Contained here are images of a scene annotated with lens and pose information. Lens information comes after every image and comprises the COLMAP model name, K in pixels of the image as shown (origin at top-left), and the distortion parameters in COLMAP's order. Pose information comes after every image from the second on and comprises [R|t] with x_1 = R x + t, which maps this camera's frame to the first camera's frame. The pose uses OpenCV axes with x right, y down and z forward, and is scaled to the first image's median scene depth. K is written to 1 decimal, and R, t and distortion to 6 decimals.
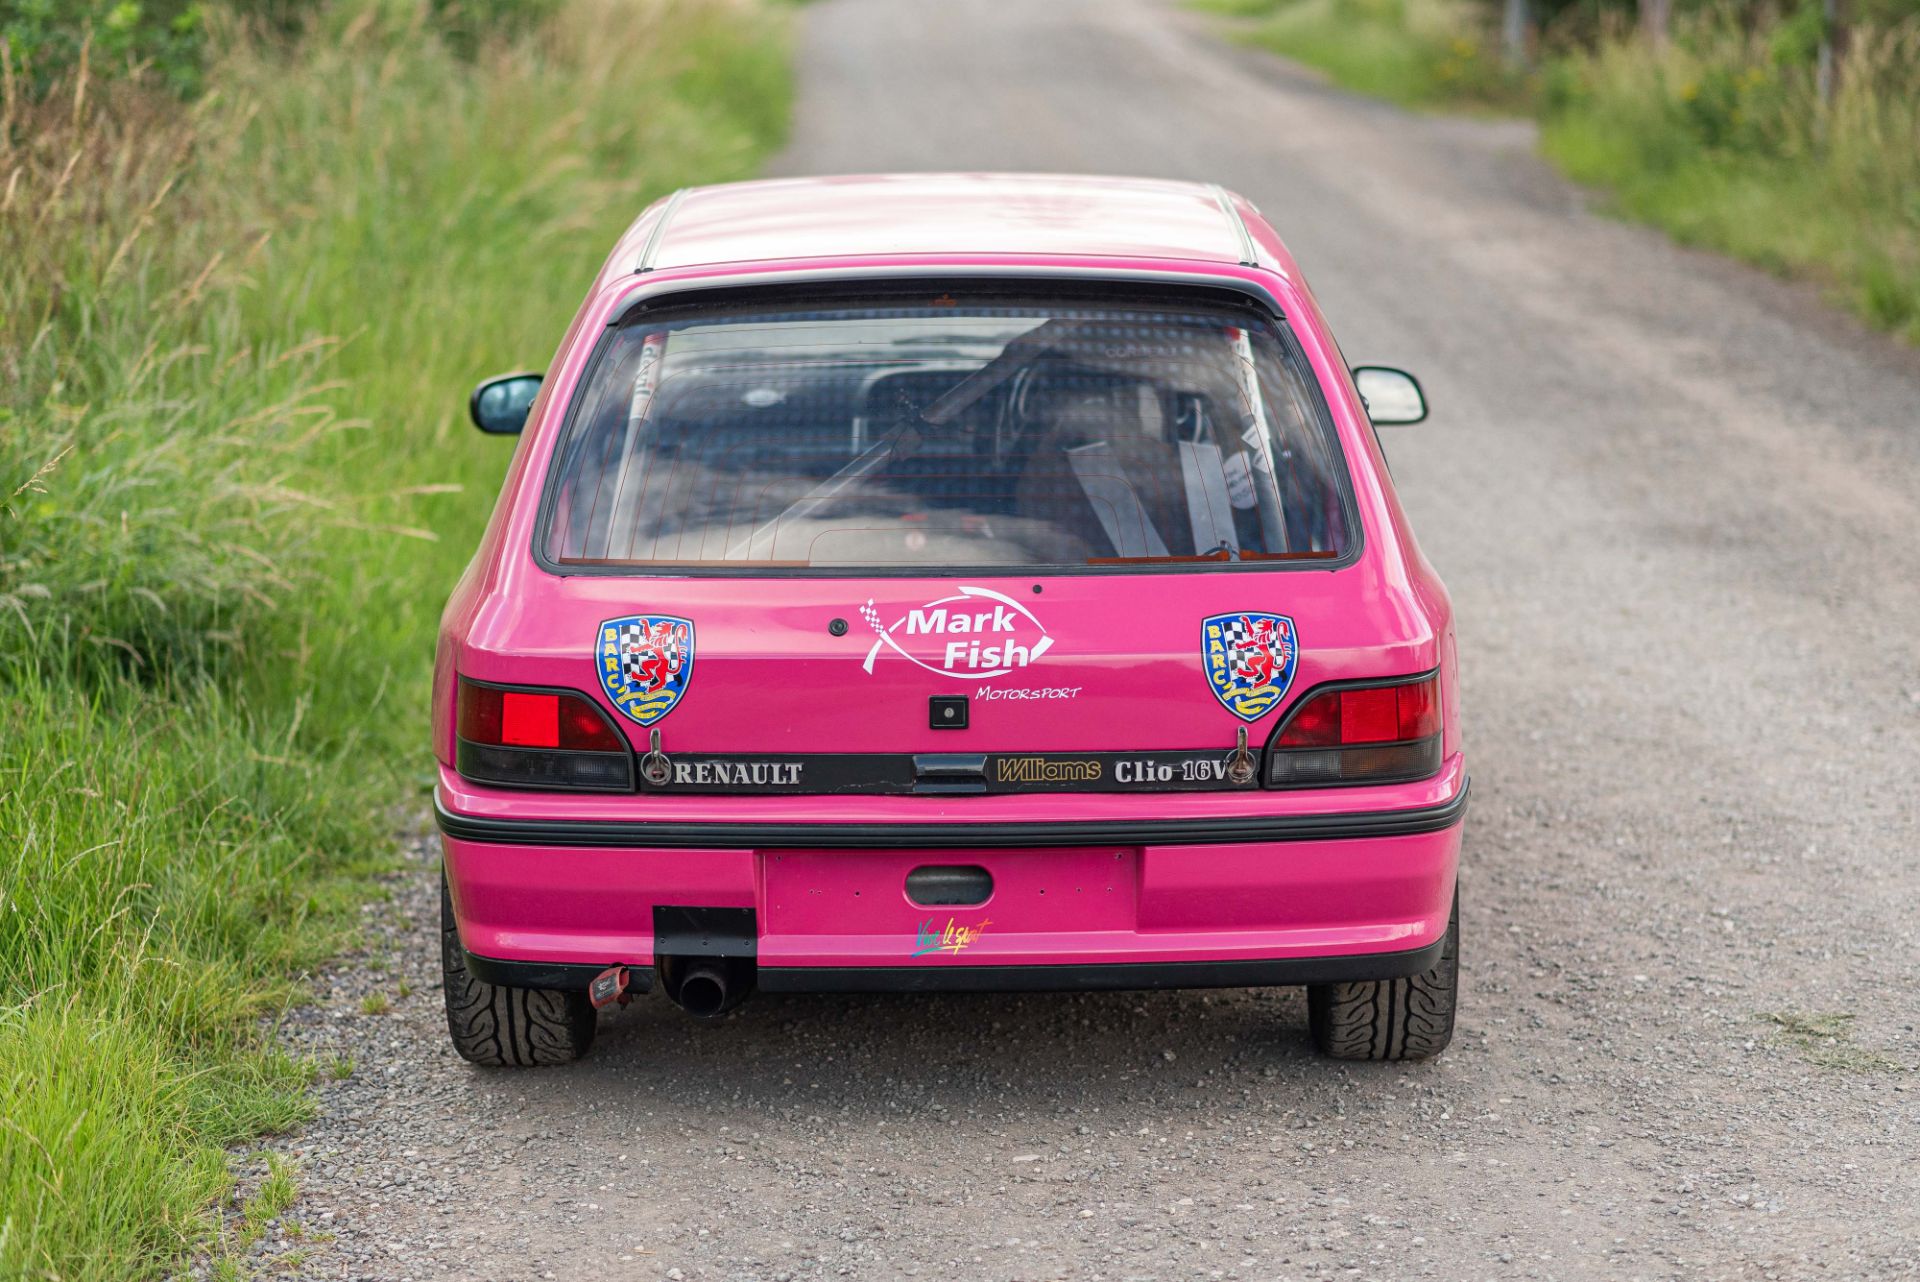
lens RADIAL K [[4955.8, 0, 990.3], [0, 4955.8, 720.5], [0, 0, 1]] dist [-0.035070, 0.000000]
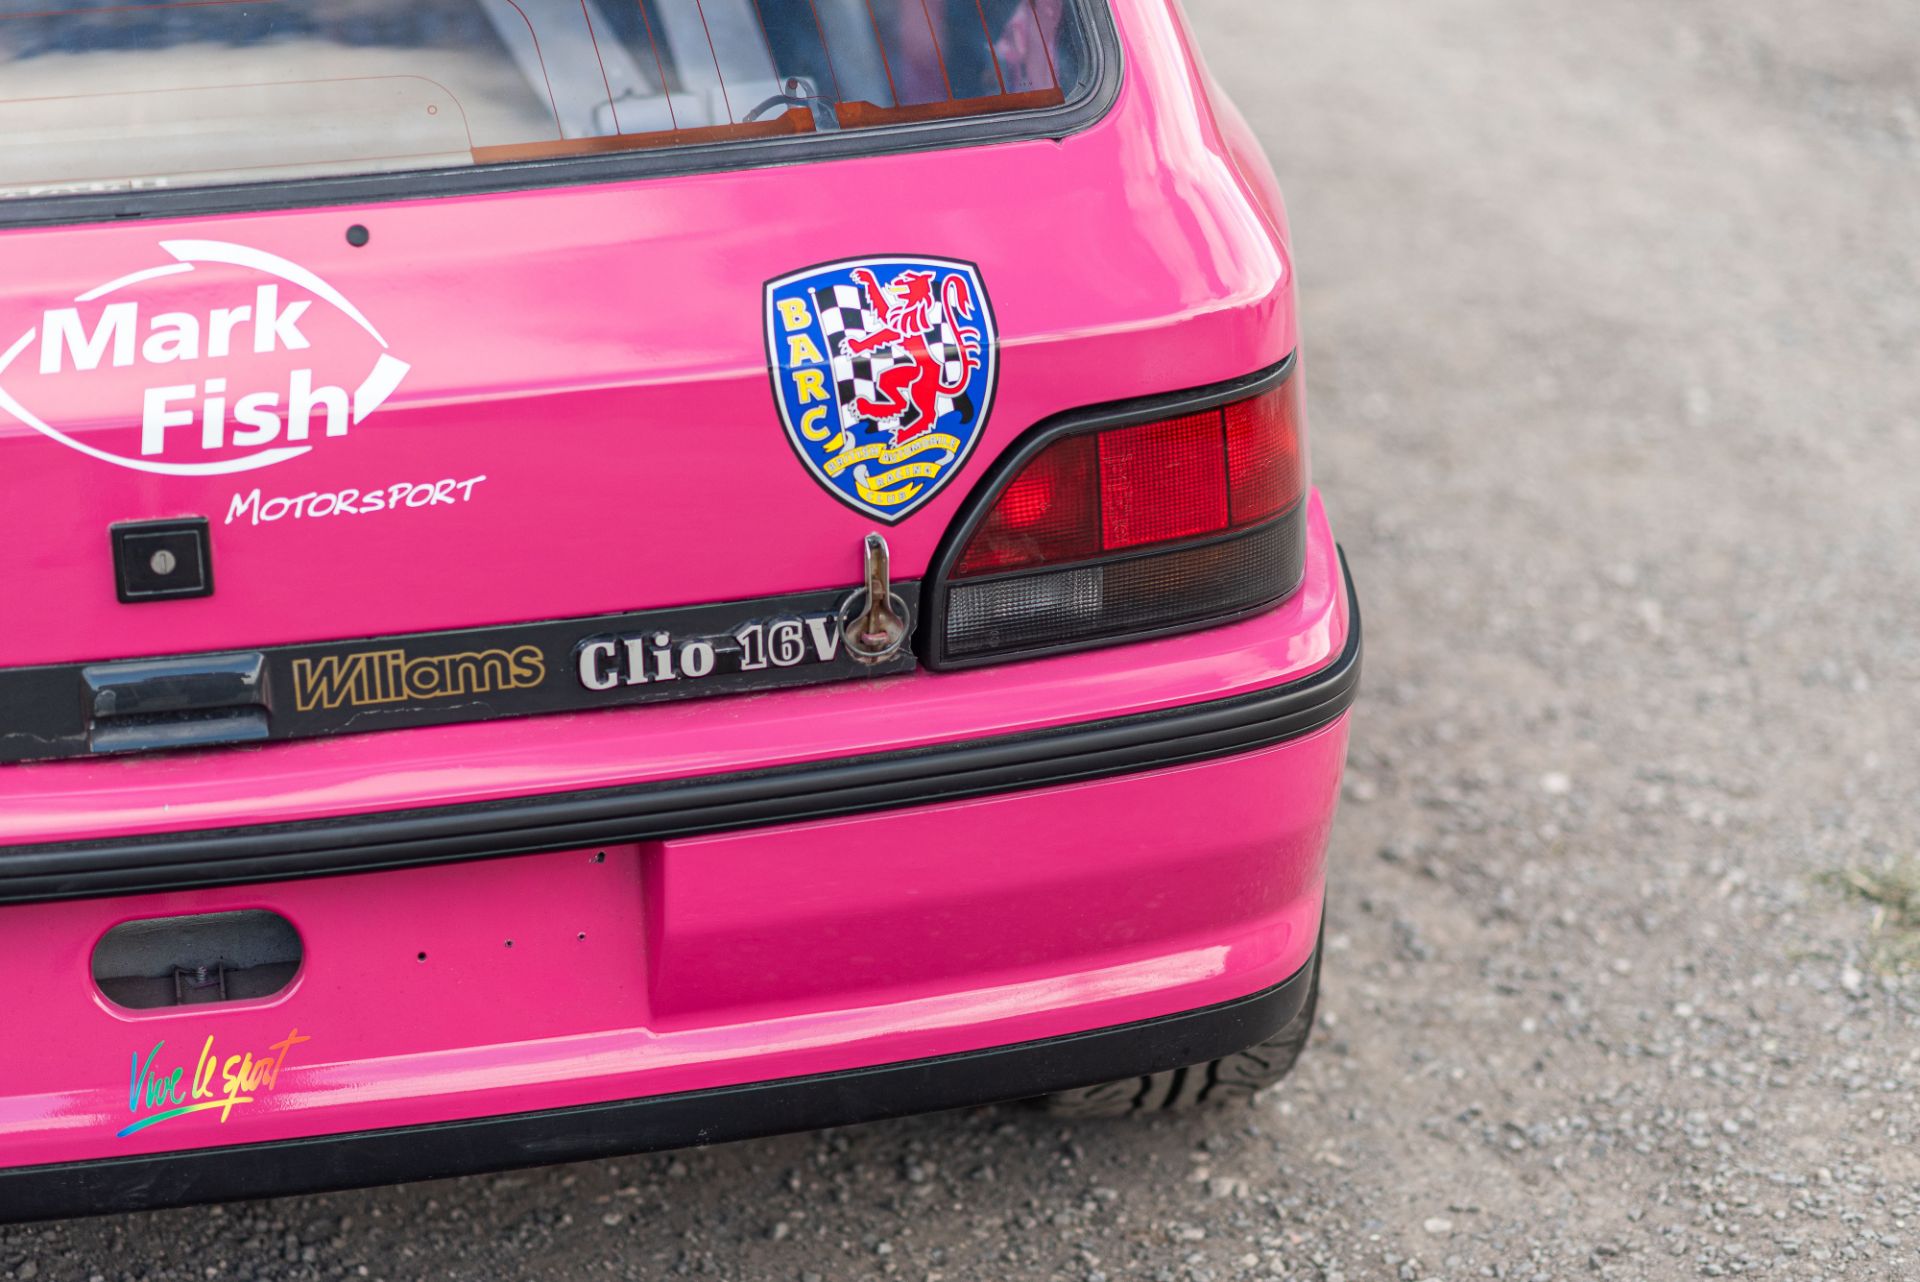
lens RADIAL K [[4955.8, 0, 1035.9], [0, 4955.8, 688.0], [0, 0, 1]] dist [-0.035070, 0.000000]
pose [[0.983610, -0.078420, 0.162365, -0.004637], [0.048373, 0.982227, 0.181359, -0.061265], [-0.173701, -0.170532, 0.969921, 0.590040]]
